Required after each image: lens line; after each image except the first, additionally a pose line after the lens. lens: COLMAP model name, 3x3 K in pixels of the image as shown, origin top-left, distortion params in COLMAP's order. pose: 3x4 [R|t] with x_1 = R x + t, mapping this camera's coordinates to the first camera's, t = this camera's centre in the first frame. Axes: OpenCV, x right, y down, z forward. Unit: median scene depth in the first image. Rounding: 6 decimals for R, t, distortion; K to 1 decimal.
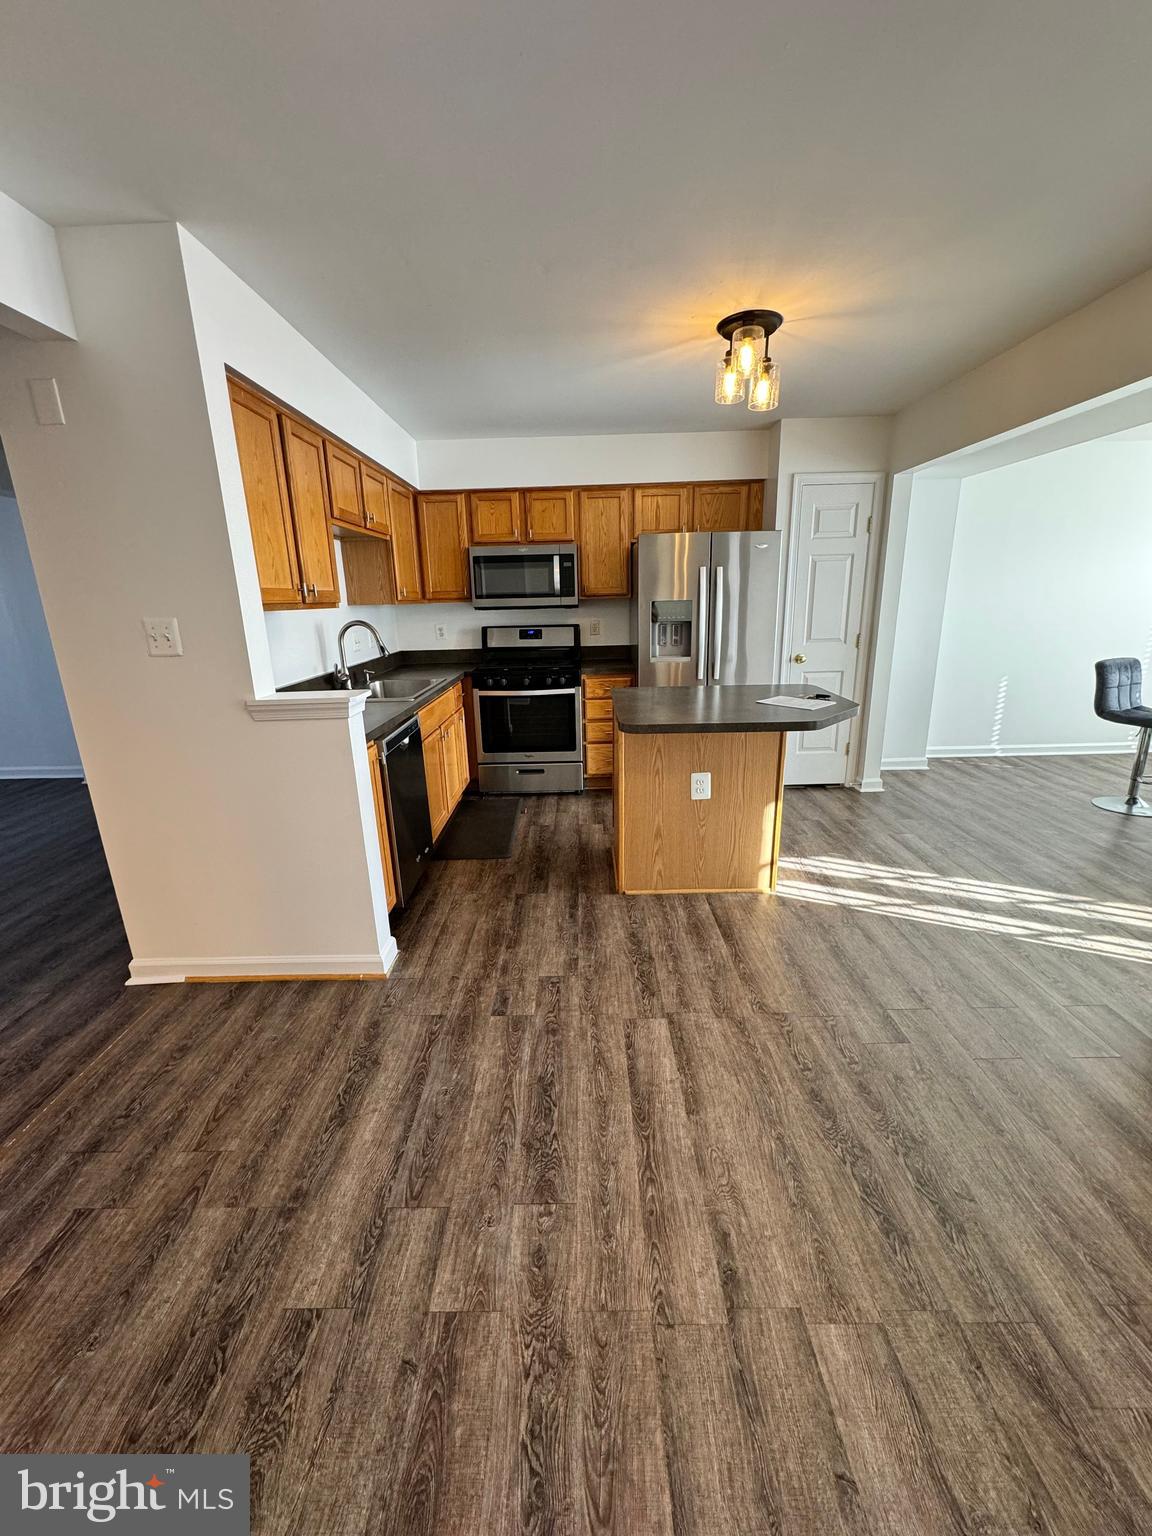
lens RADIAL K [[612.5, 0, 573.3], [0, 612.5, 765.5], [0, 0, 1]] dist [-0.000422, 0.000058]
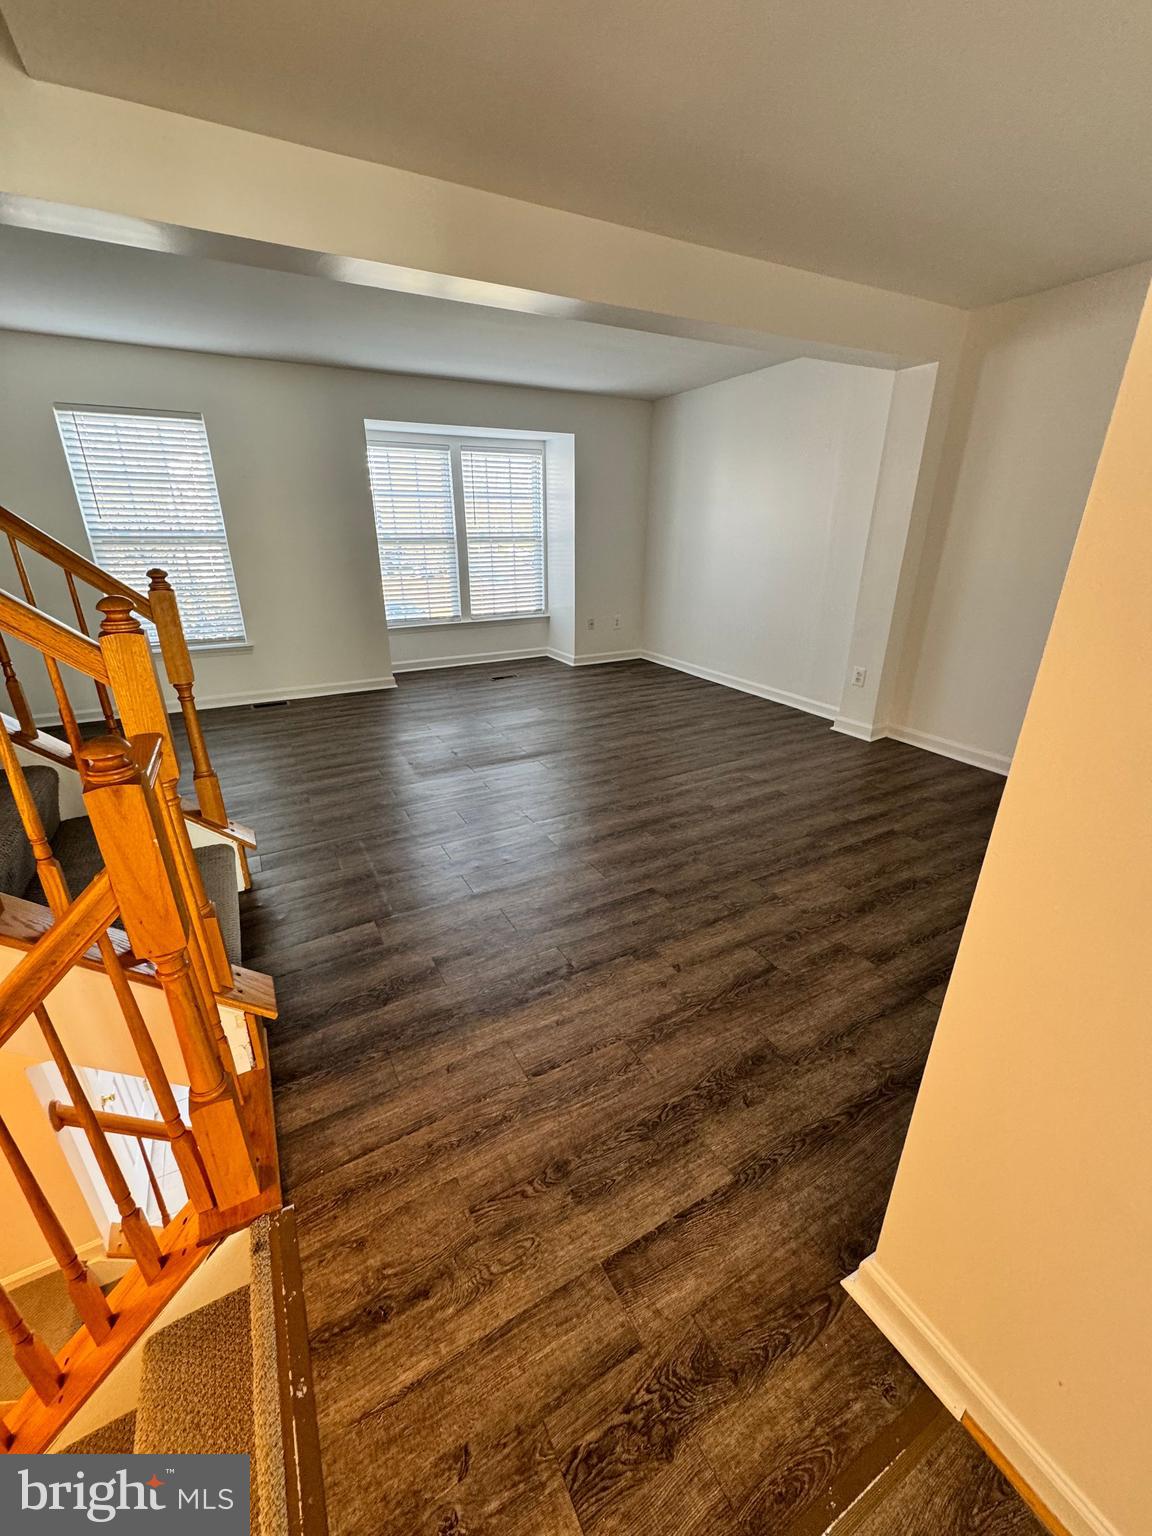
lens RADIAL K [[612.5, 0, 579.9], [0, 612.5, 769.0], [0, 0, 1]] dist [-0.000422, 0.000058]
pose [[0.494366, 0.354734, -0.793578, -0.525484], [-0.250474, 0.932353, 0.260732, -0.101517], [0.832385, 0.069873, 0.549775, 0.460132]]
